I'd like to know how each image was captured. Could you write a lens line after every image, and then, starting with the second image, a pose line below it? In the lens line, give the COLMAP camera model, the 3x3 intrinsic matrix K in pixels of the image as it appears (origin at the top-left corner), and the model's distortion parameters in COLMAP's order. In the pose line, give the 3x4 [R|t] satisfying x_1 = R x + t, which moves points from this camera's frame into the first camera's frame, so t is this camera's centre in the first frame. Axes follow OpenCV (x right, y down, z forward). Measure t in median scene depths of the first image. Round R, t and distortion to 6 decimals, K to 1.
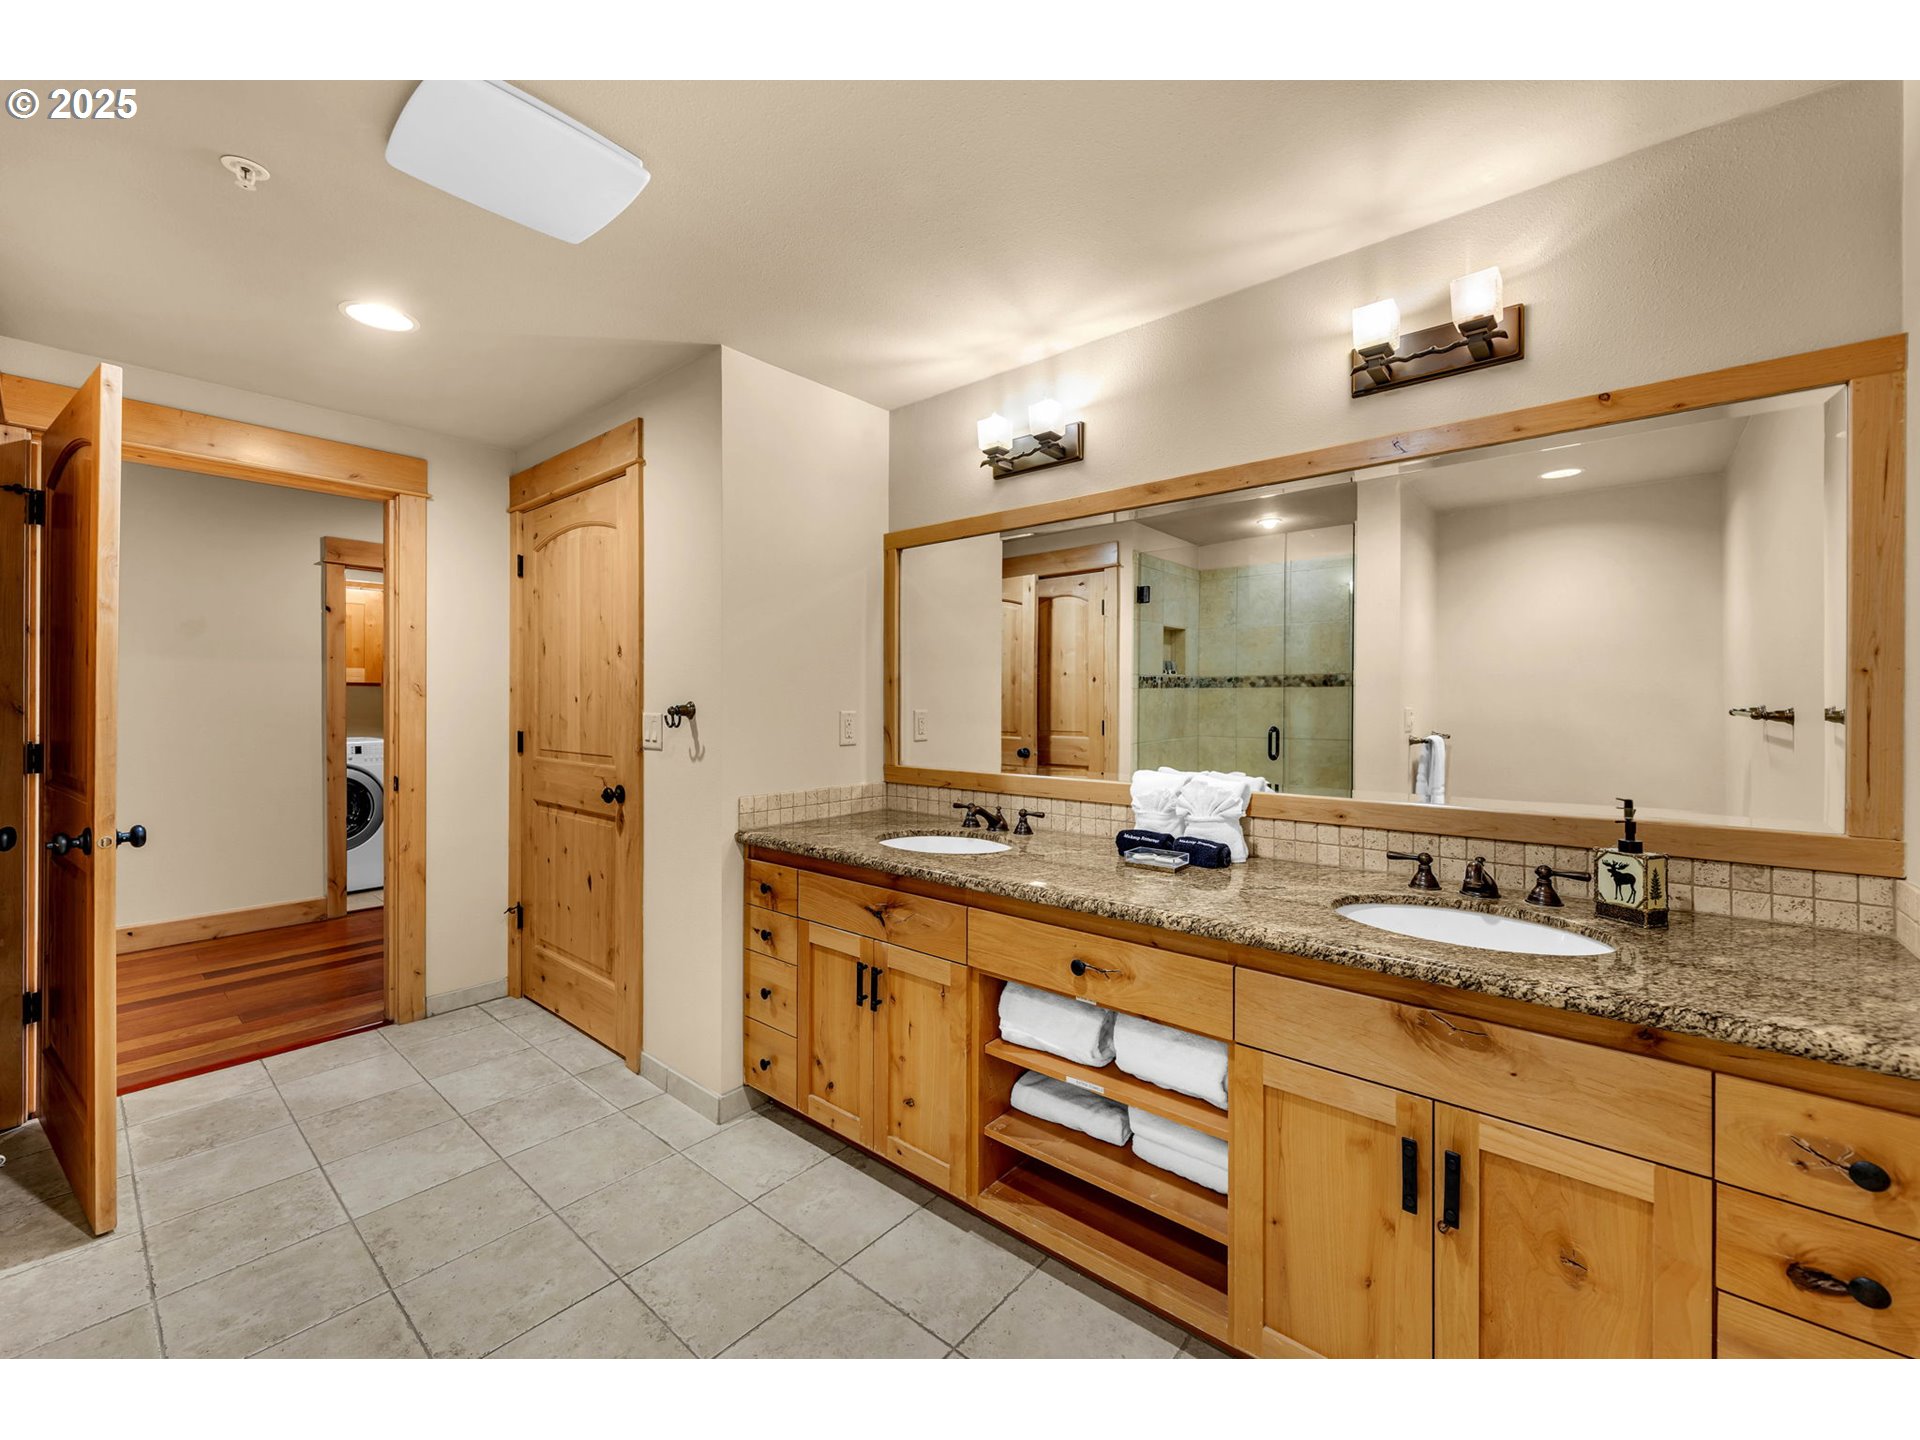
lens RADIAL K [[773.5, 0, 955.2], [0, 773.5, 664.9], [0, 0, 1]] dist [-0.026644, 0.000148]
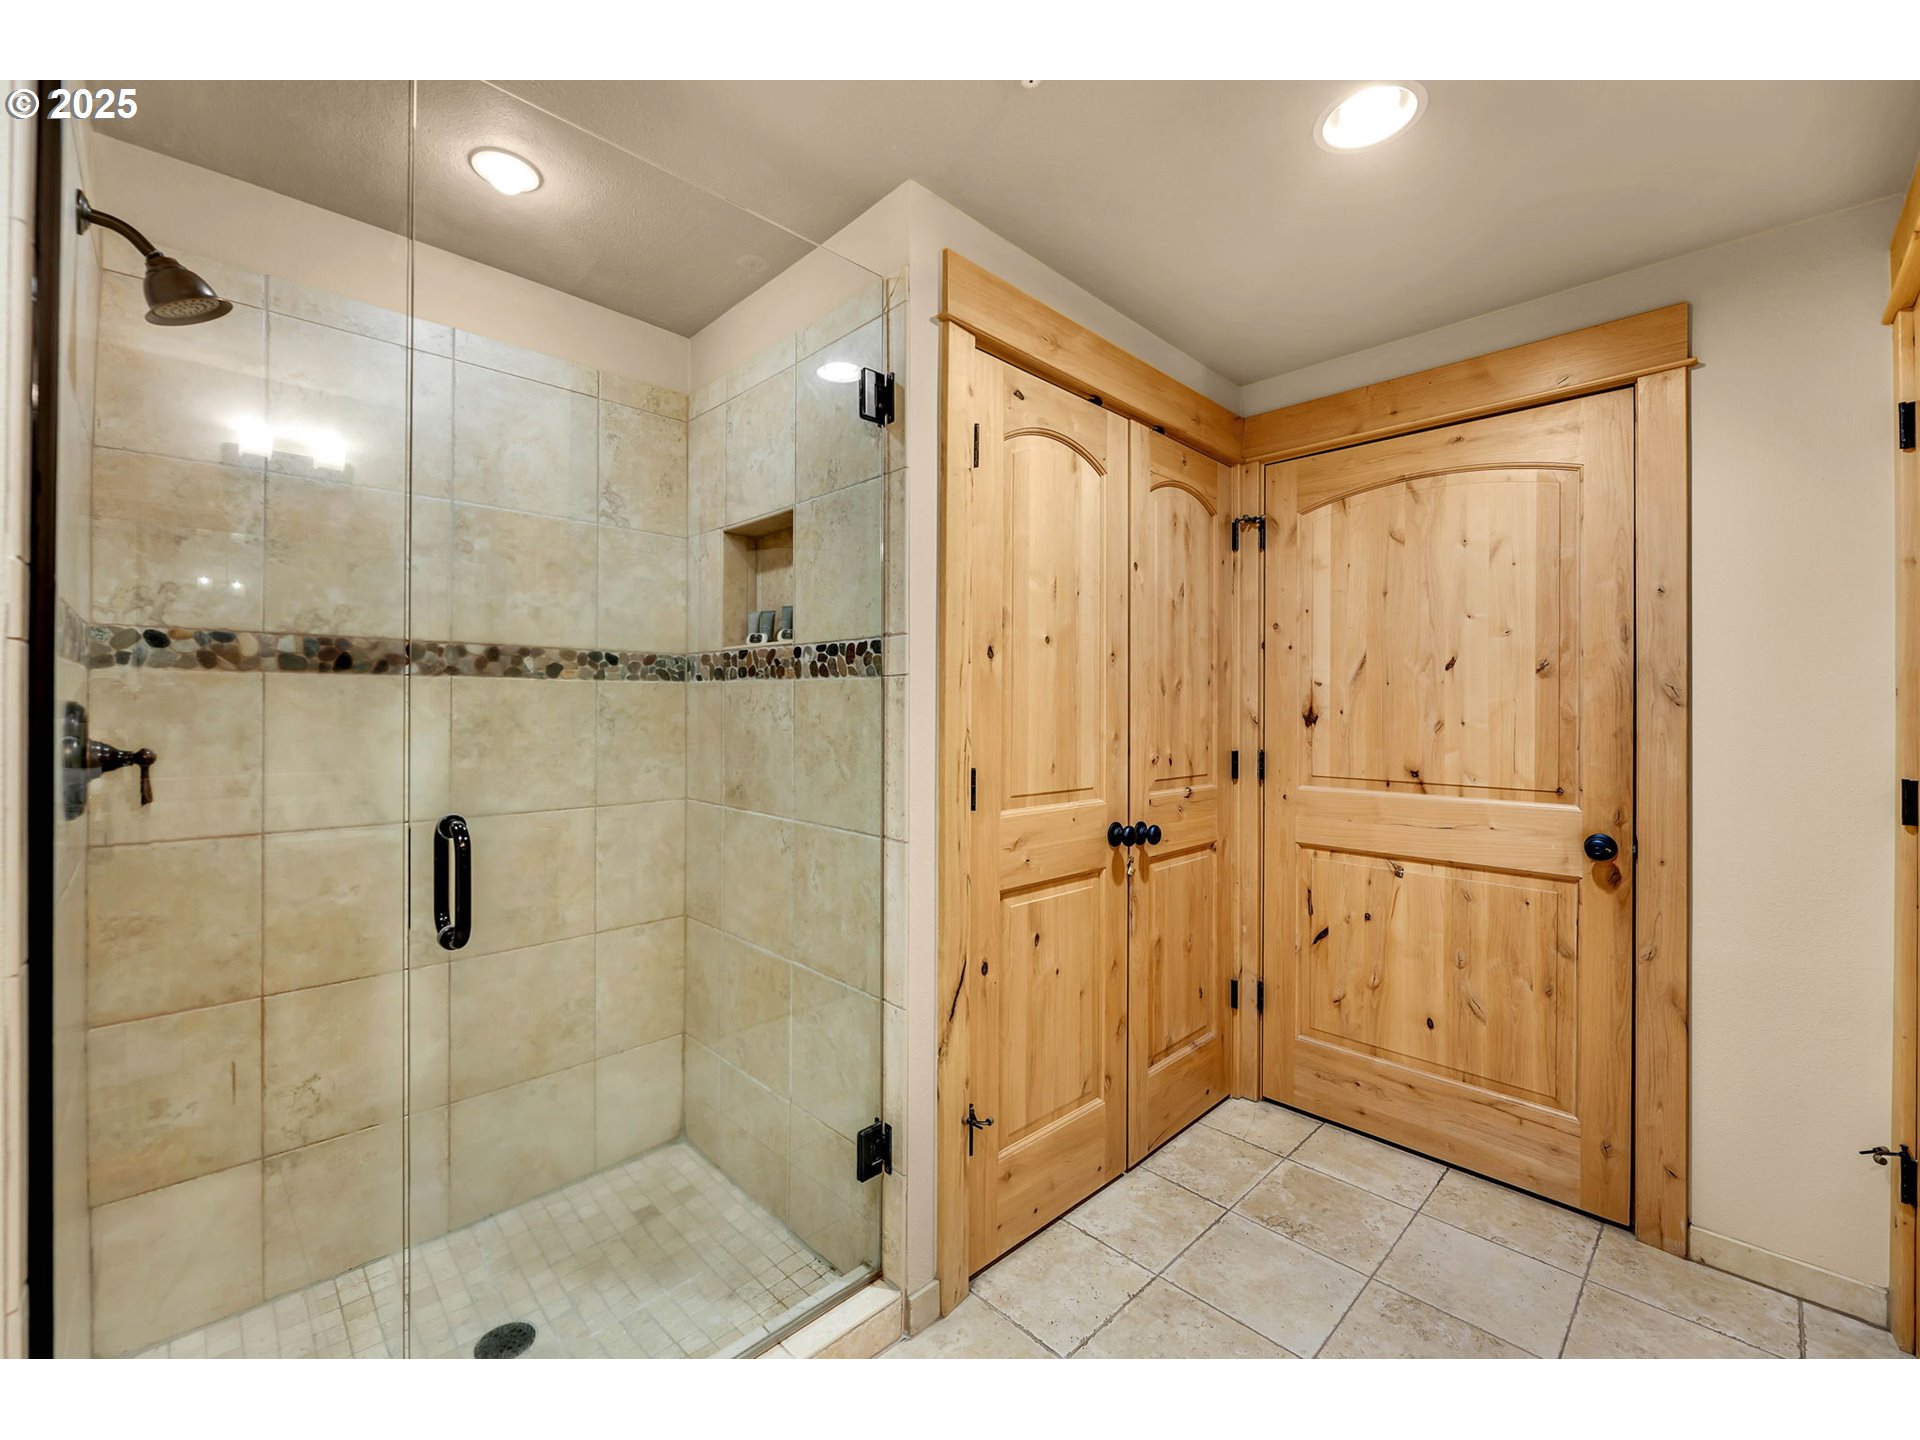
lens RADIAL K [[803.6, 0, 943.0], [0, 803.6, 710.7], [0, 0, 1]] dist [-0.003164, -0.000071]
pose [[-0.094259, -0.006480, -0.995527, -0.024762], [0.045219, 0.998919, -0.010784, 0.021083], [0.994520, -0.046033, -0.093865, 0.394429]]
